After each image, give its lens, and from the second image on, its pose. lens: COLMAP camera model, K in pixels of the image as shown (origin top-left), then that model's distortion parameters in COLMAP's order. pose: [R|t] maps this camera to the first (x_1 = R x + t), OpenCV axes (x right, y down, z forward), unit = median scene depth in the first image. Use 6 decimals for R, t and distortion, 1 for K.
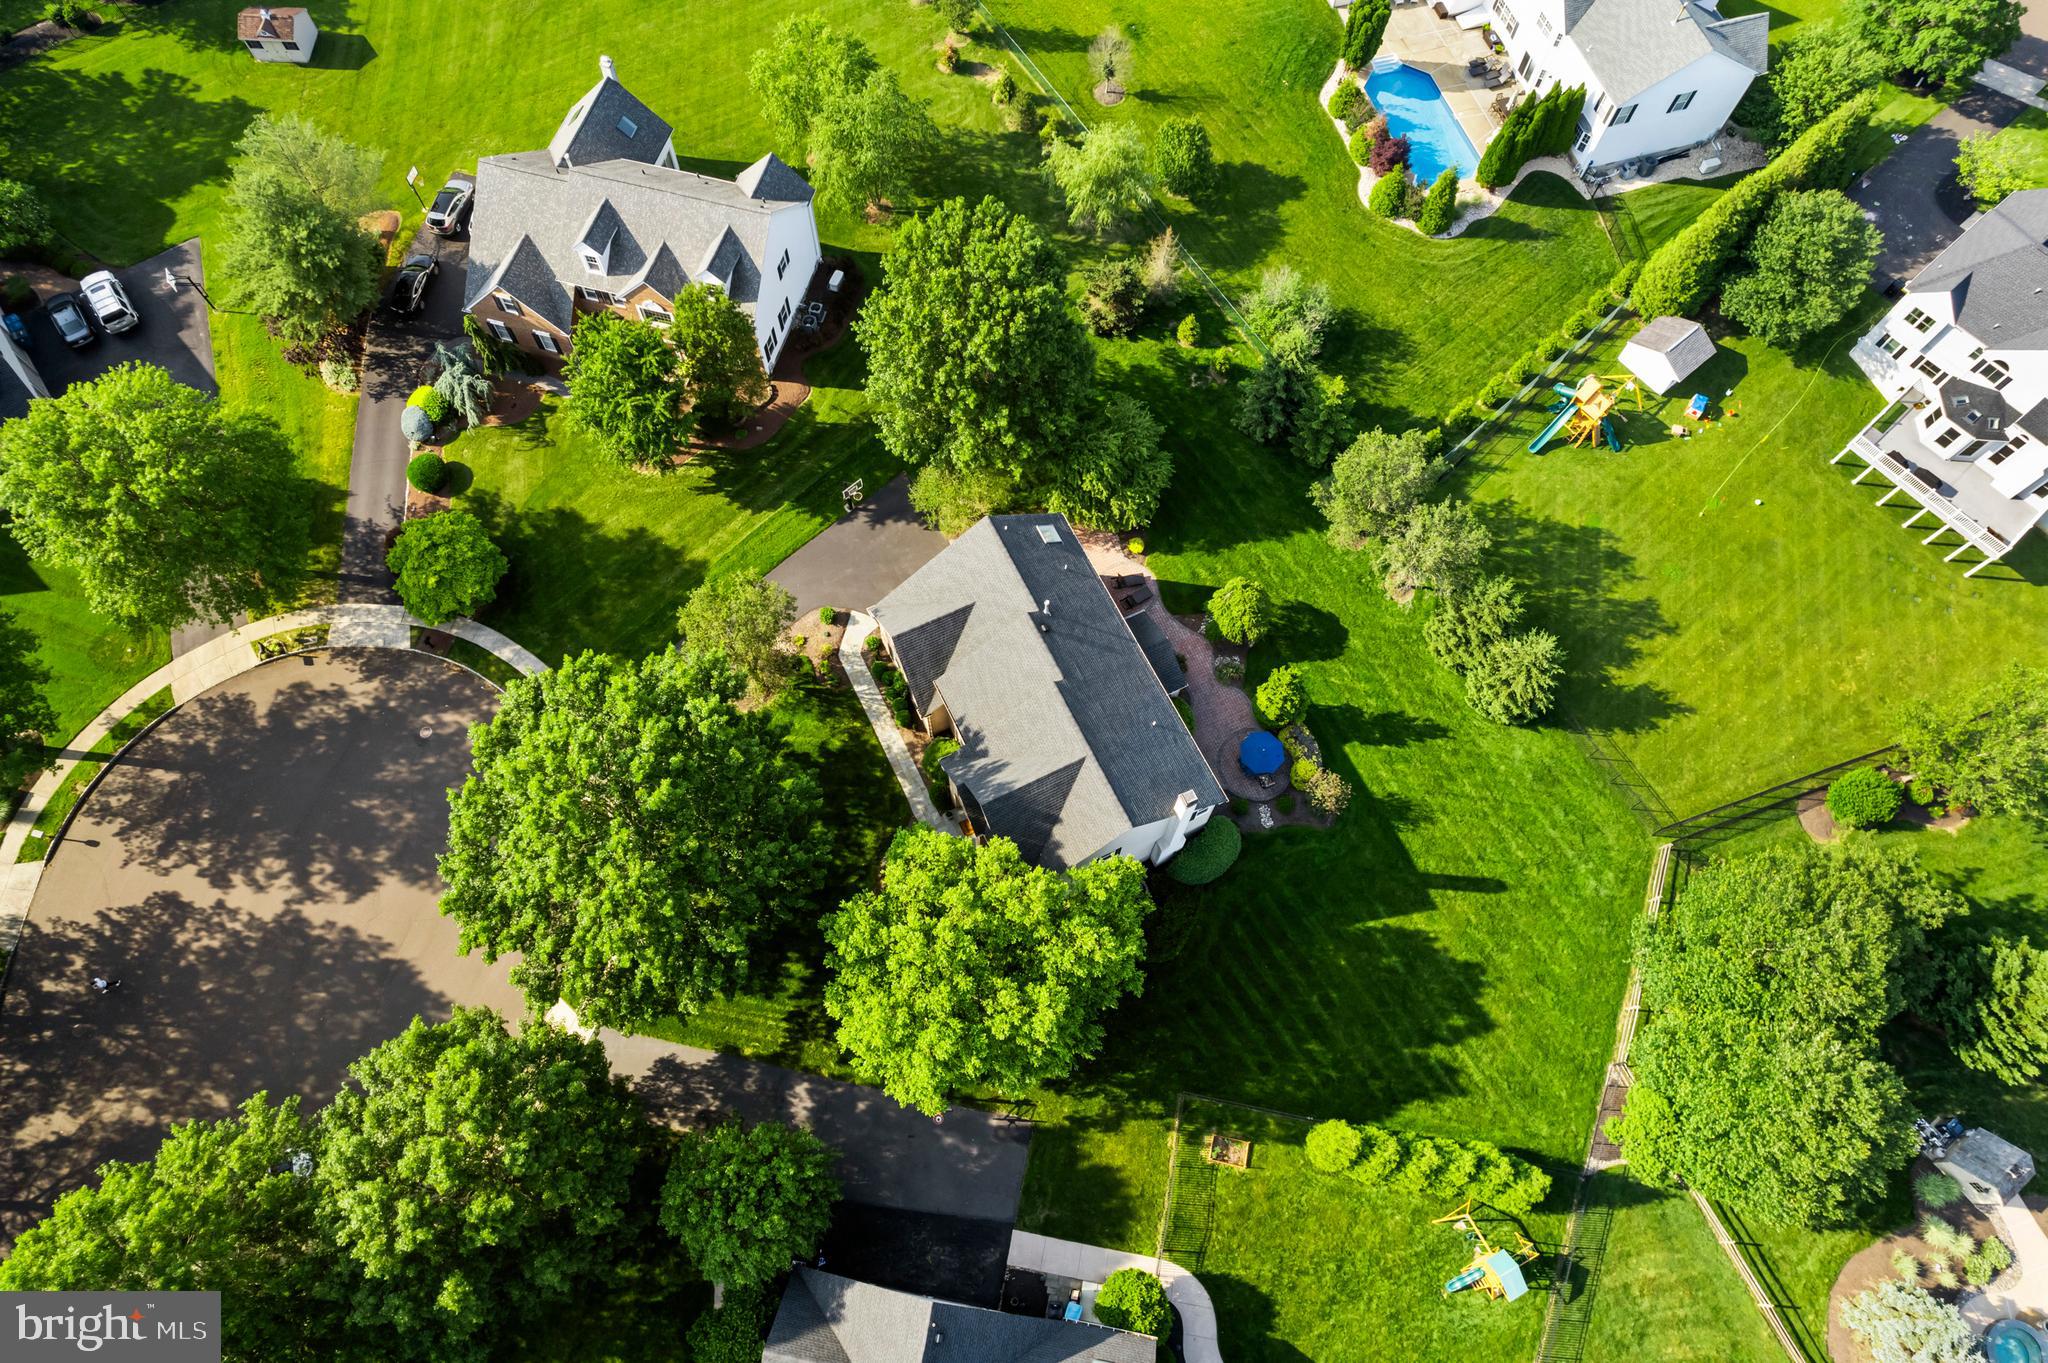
lens RADIAL K [[1325.7, 0, 1034.0], [0, 1325.7, 694.0], [0, 0, 1]] dist [-0.064604, 0.048802]
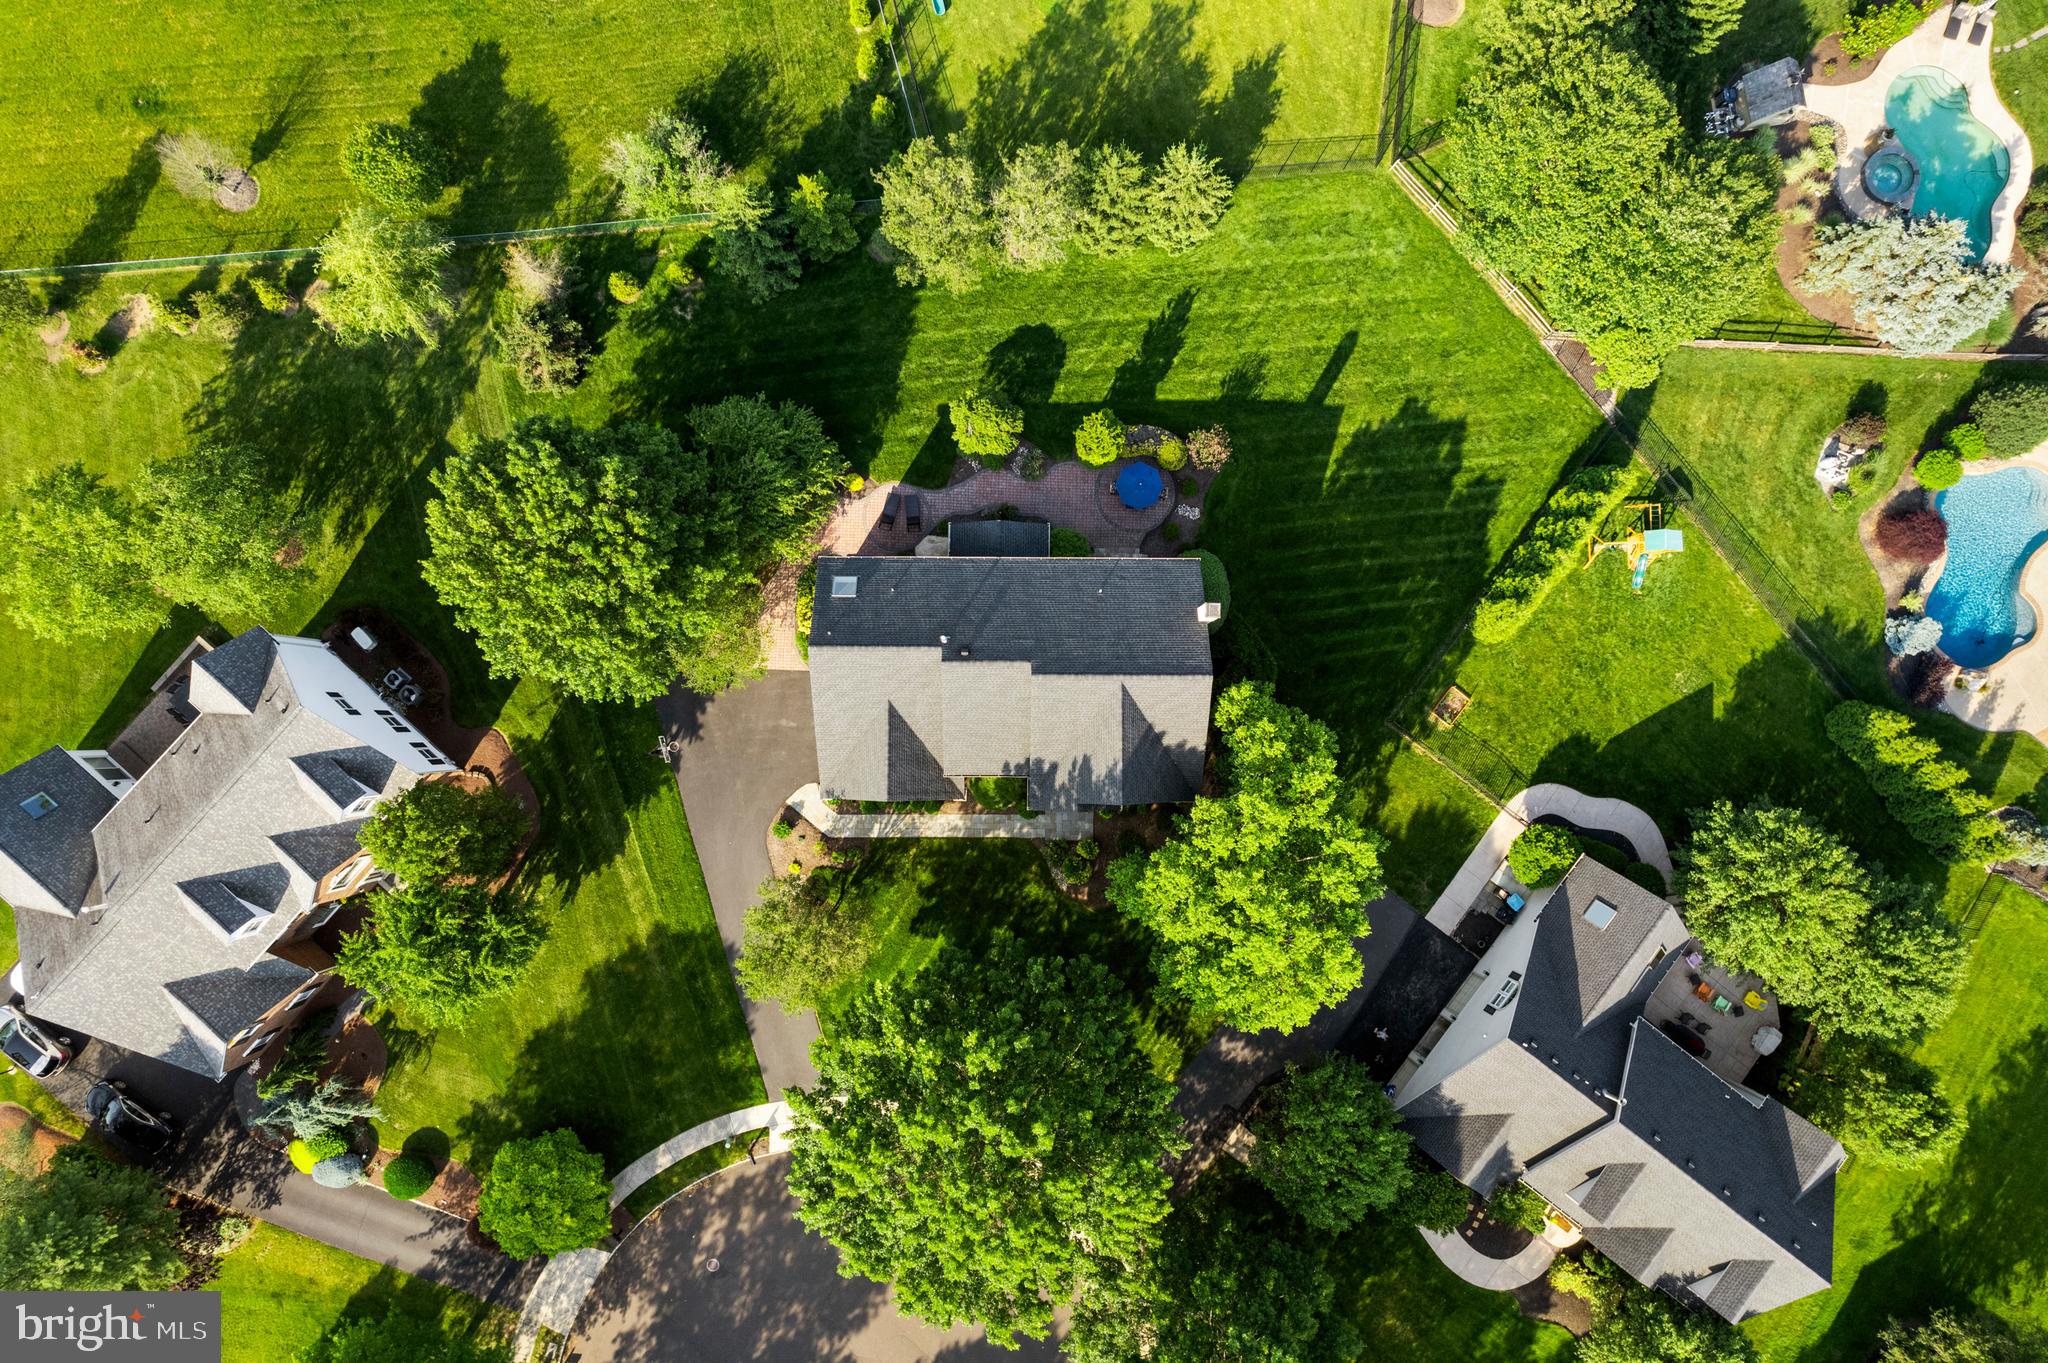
lens RADIAL K [[1319.1, 0, 1044.6], [0, 1319.1, 690.5], [0, 0, 1]] dist [-0.081857, 0.088374]
pose [[0.447373, -0.894190, 0.016783, -0.005432], [0.818481, 0.416915, 0.395310, -0.309013], [-0.360480, -0.163114, 0.918394, 0.125105]]
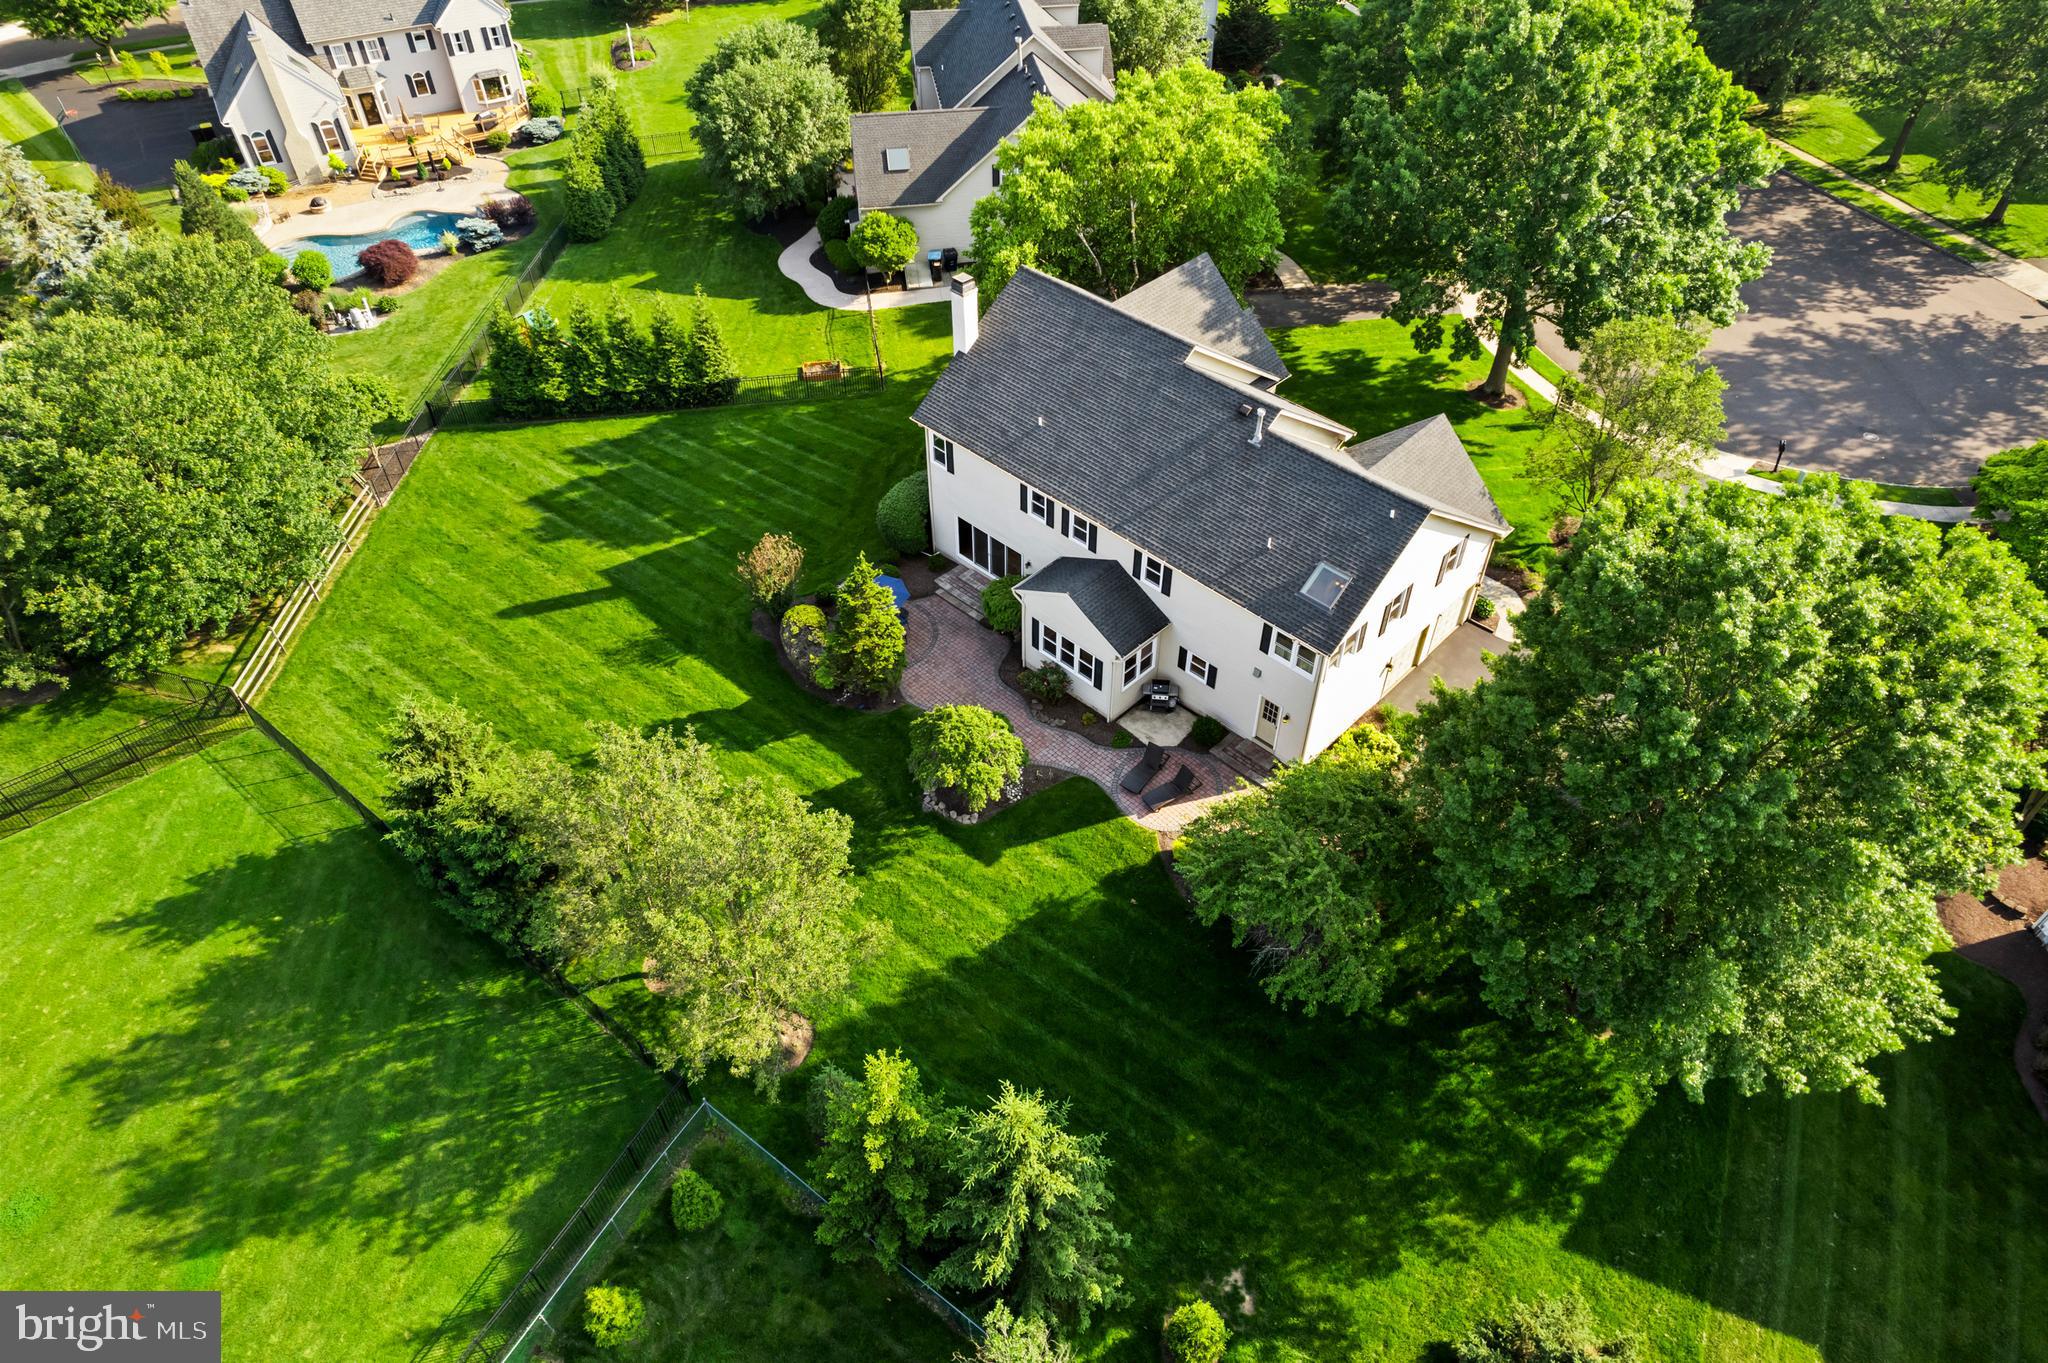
lens RADIAL K [[1298.1, 0, 1038.7], [0, 1298.1, 677.9], [0, 0, 1]] dist [-0.097139, 0.085430]
pose [[-0.939650, 0.219488, -0.262454, 0.261575], [-0.324694, -0.330269, 0.886282, -0.543646], [0.107848, 0.918013, 0.381604, 0.762638]]
